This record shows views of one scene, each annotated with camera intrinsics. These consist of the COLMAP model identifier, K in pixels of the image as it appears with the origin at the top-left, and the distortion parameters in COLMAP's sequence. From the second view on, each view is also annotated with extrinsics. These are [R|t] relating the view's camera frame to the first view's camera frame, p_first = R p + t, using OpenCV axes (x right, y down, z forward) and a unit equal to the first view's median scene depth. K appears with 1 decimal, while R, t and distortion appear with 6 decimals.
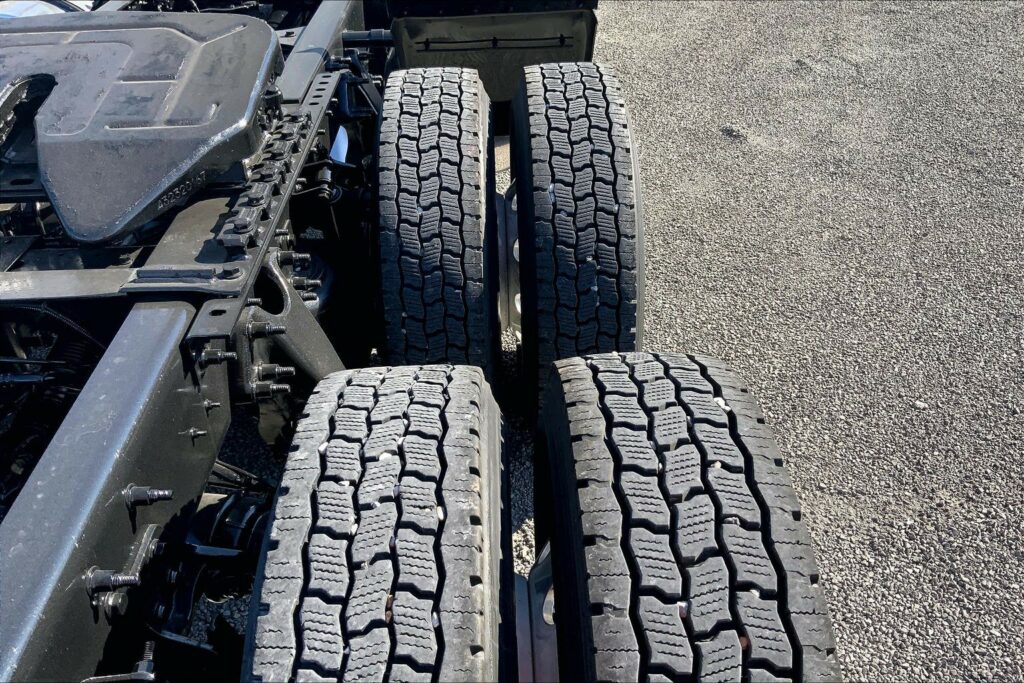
lens RADIAL K [[852.3, 0, 508.0], [0, 852.3, 349.5], [0, 0, 1]] dist [0.085035, -0.161584]
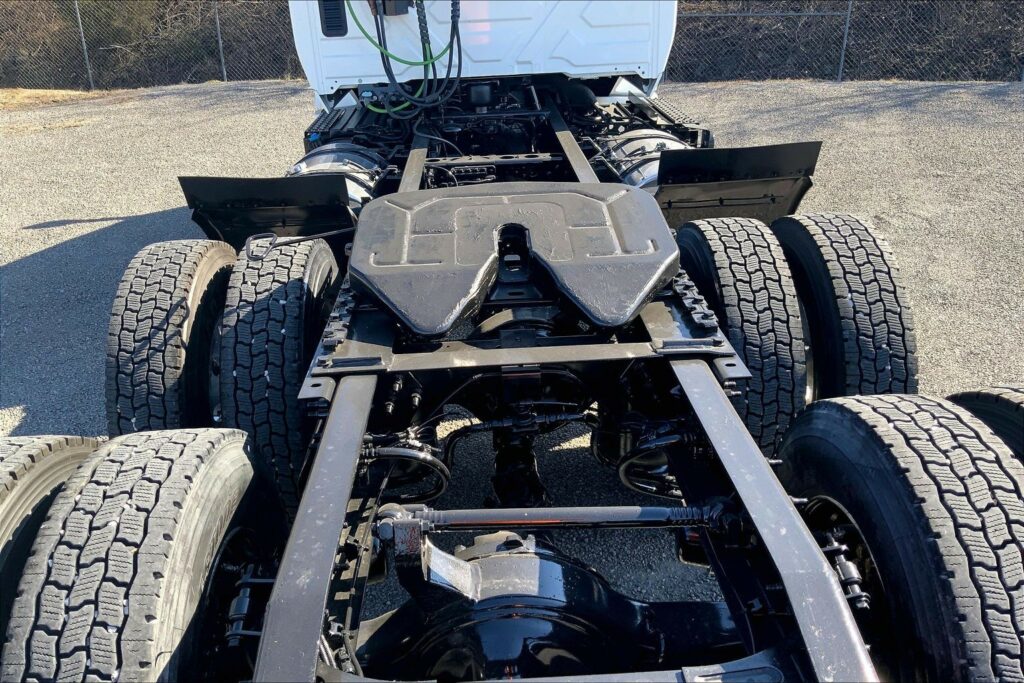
lens RADIAL K [[852.3, 0, 509.3], [0, 852.3, 340.2], [0, 0, 1]] dist [0.085035, -0.161584]
pose [[0.999842, -0.015746, 0.008293, -0.514771], [0.017041, 0.981426, -0.191083, 0.138018], [-0.005131, 0.191194, 0.981539, -0.352215]]
